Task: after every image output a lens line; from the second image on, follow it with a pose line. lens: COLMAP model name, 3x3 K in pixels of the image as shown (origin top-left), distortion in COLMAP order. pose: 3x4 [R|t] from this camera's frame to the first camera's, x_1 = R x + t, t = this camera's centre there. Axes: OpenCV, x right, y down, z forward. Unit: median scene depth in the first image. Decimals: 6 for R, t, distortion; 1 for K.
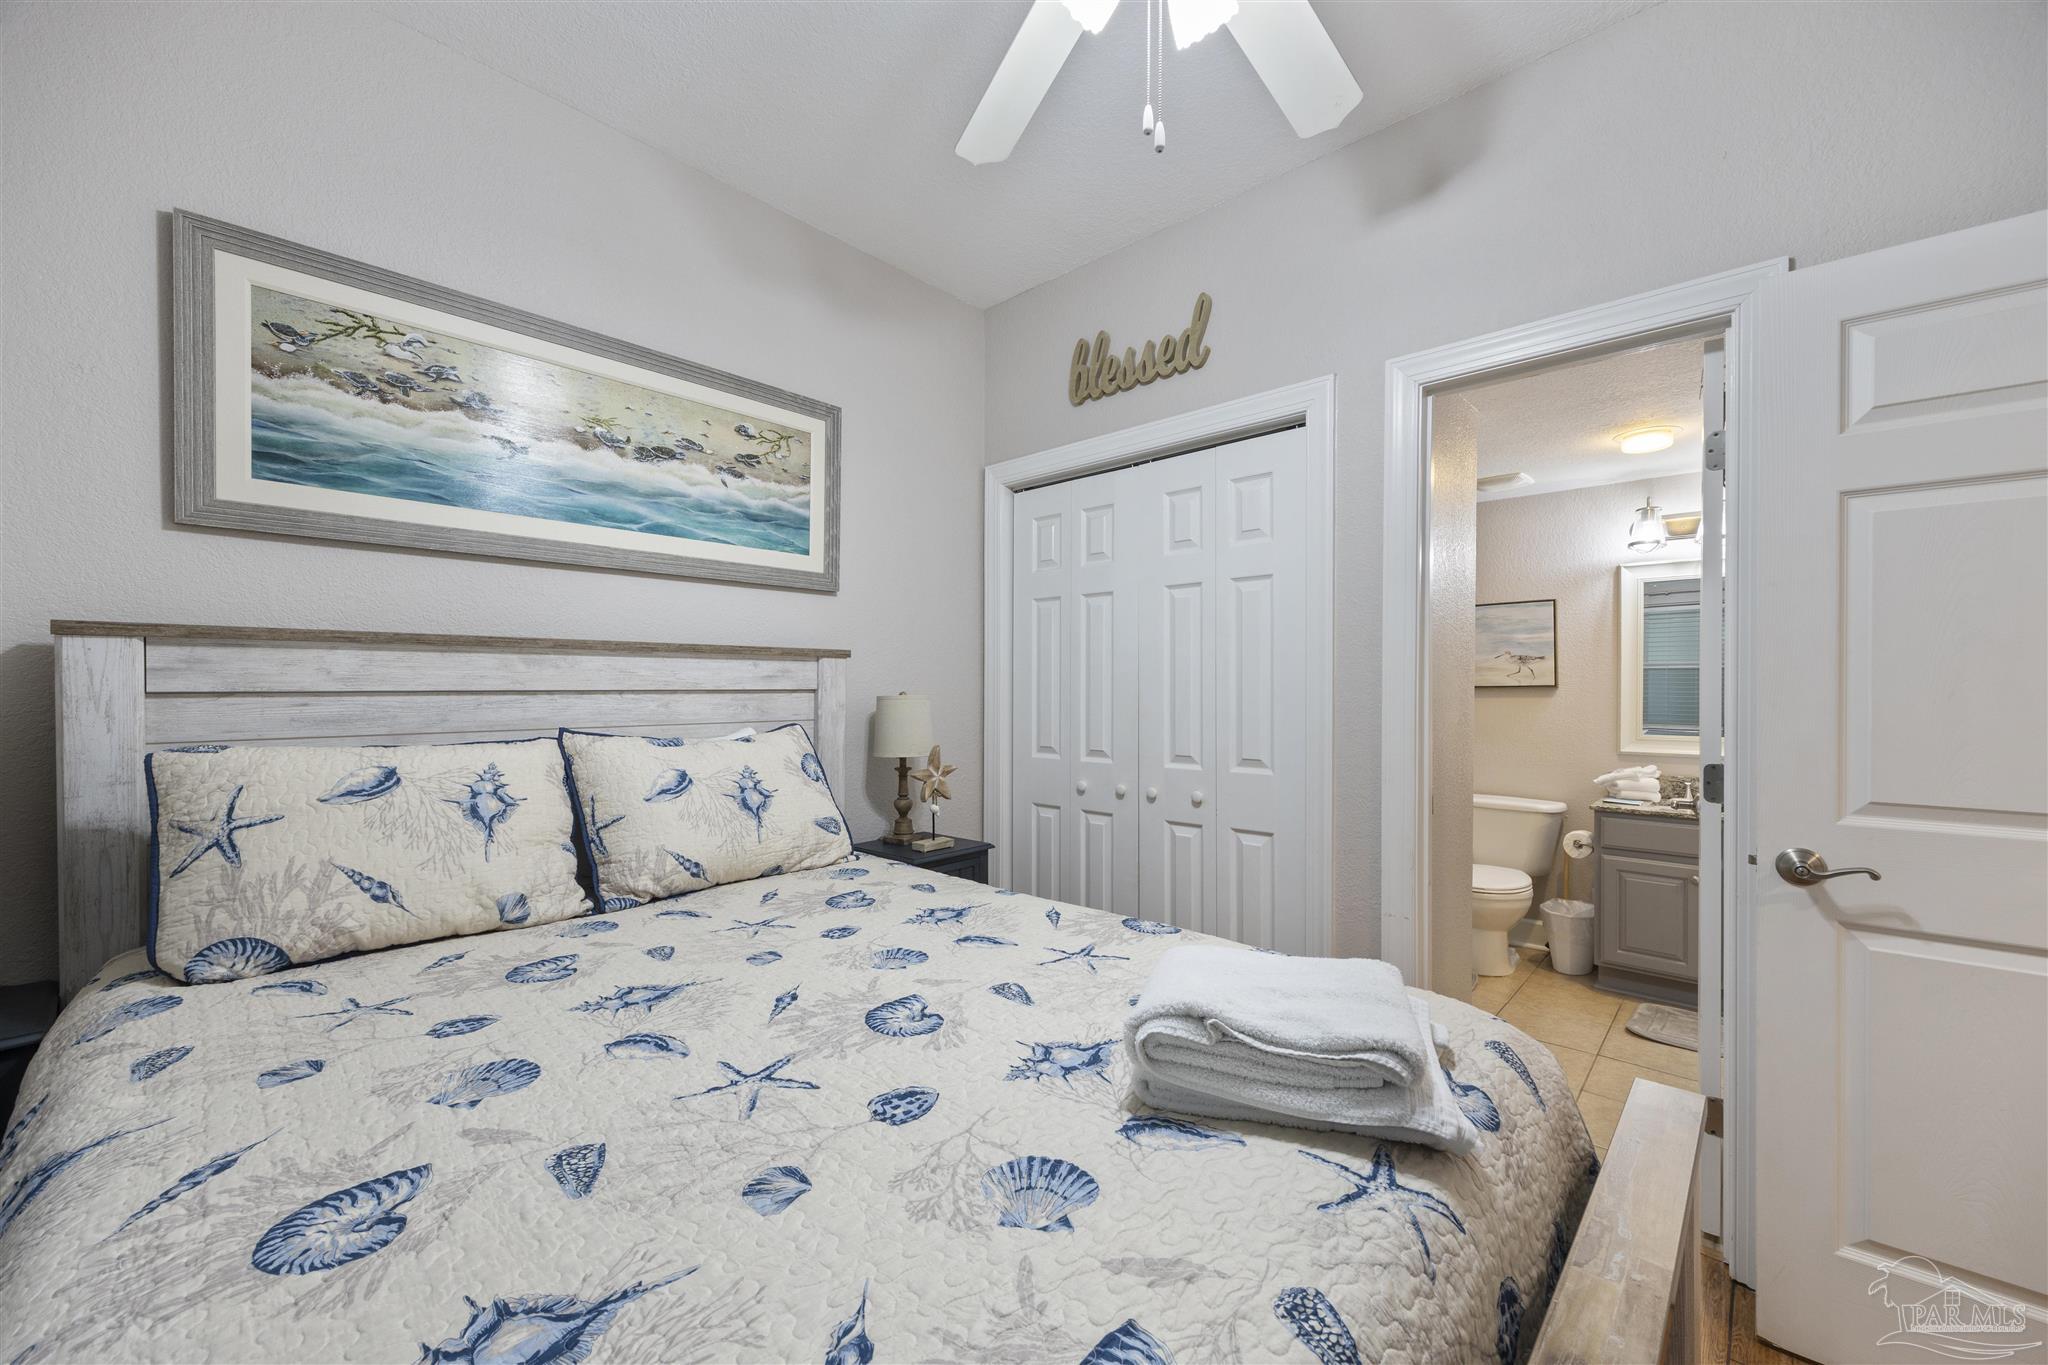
lens RADIAL K [[810.7, 0, 1023.6], [0, 810.7, 695.5], [0, 0, 1]] dist [0.001056, 0.000060]
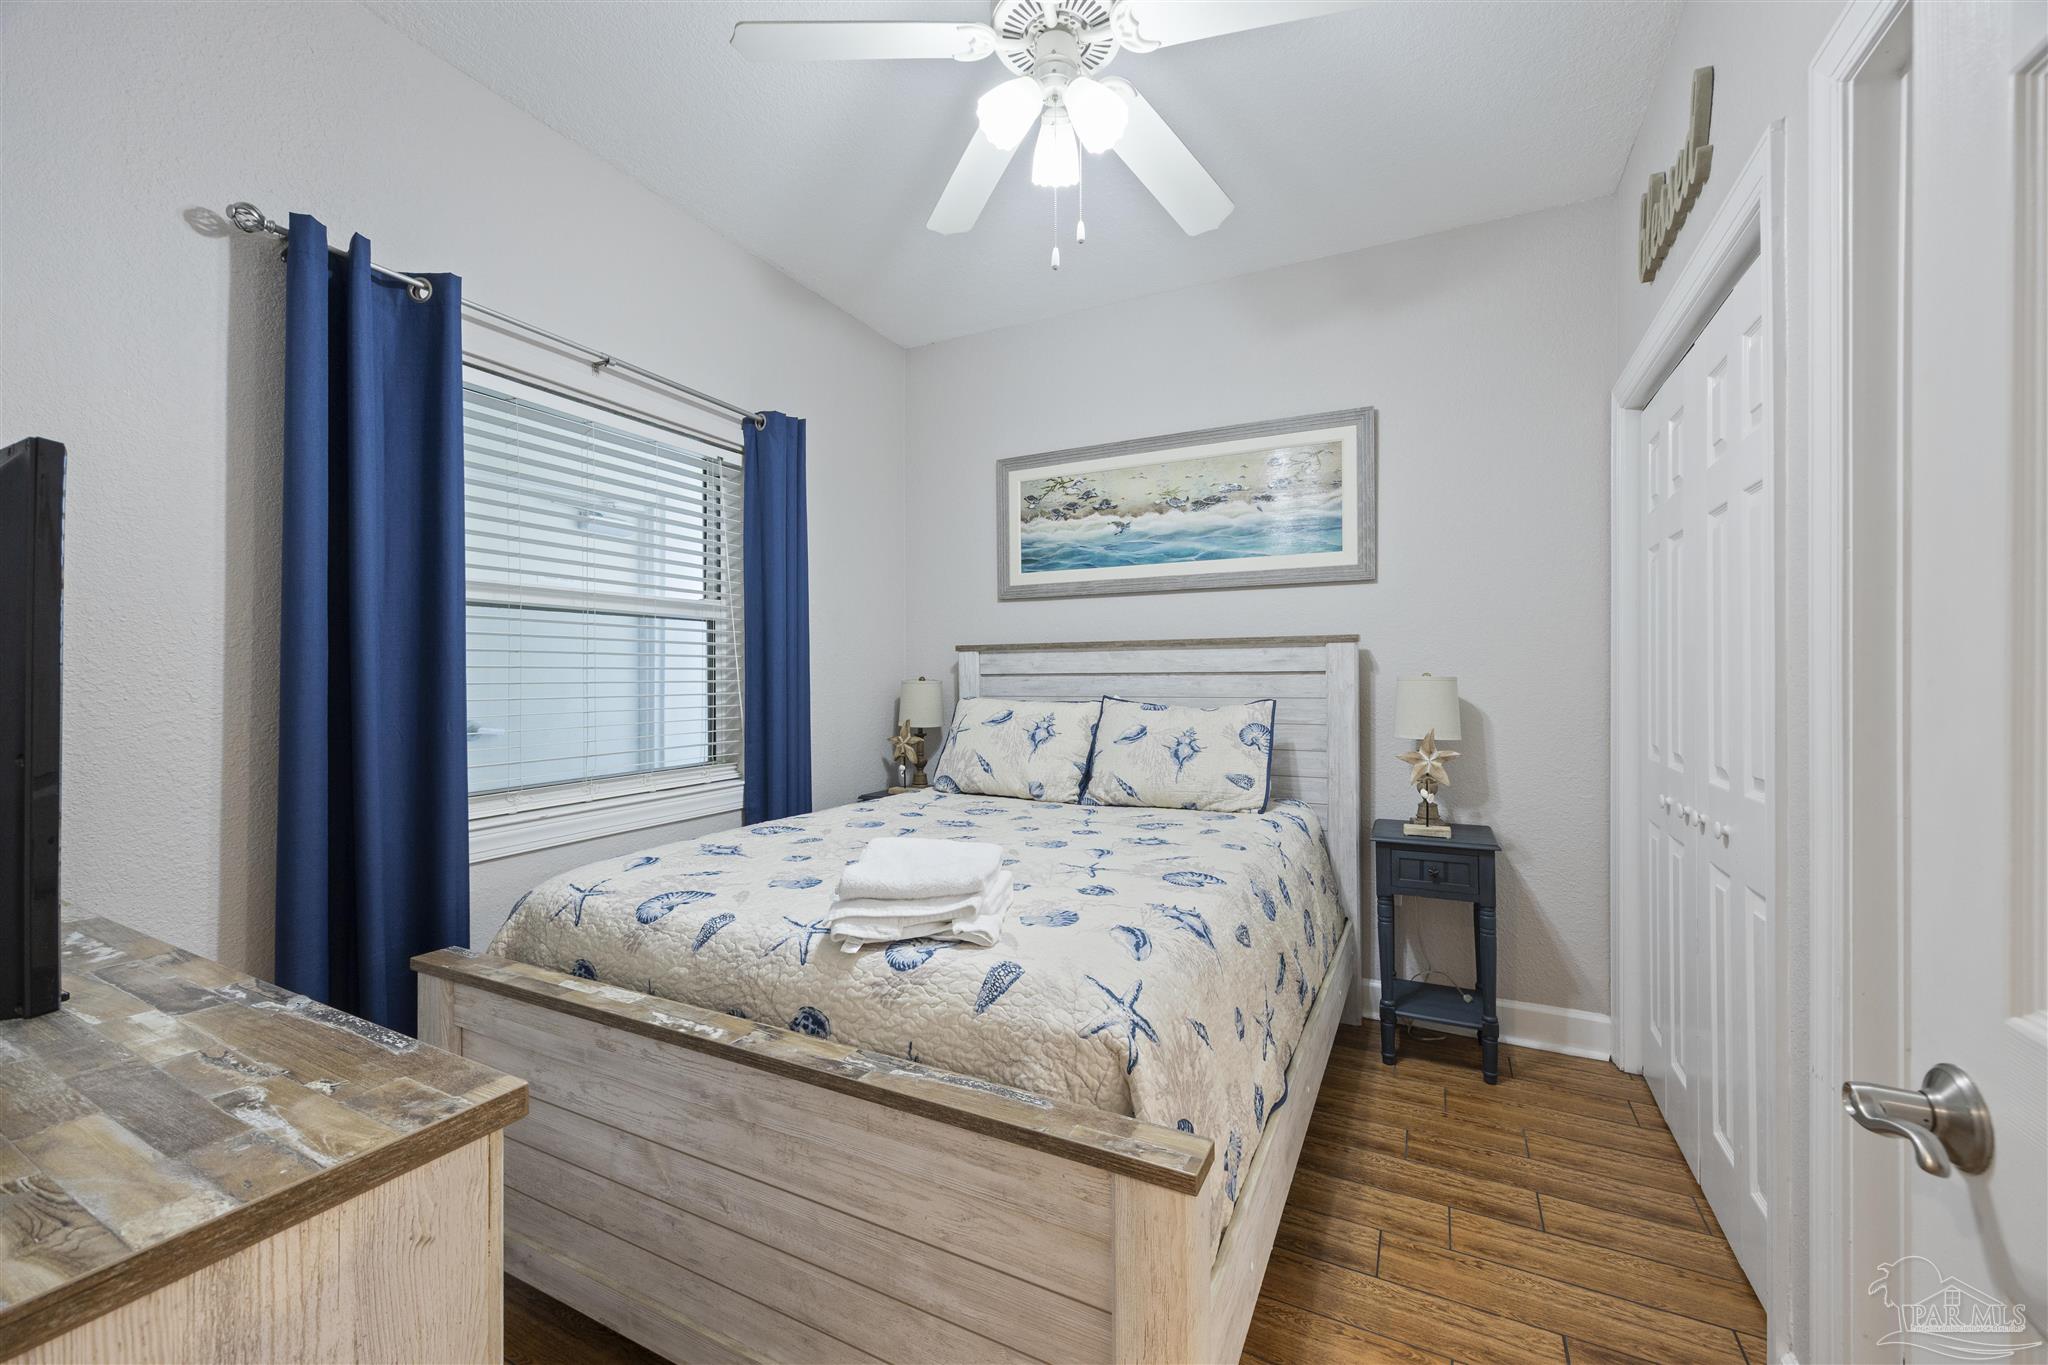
lens RADIAL K [[824.7, 0, 1024.0], [0, 824.7, 682.5], [0, 0, 1]] dist [-0.001093, -0.000153]
pose [[0.262520, -0.003762, -0.964919, 1.024928], [-0.010017, 0.999928, -0.006624, 0.027100], [0.964875, 0.011405, 0.262463, 0.415500]]
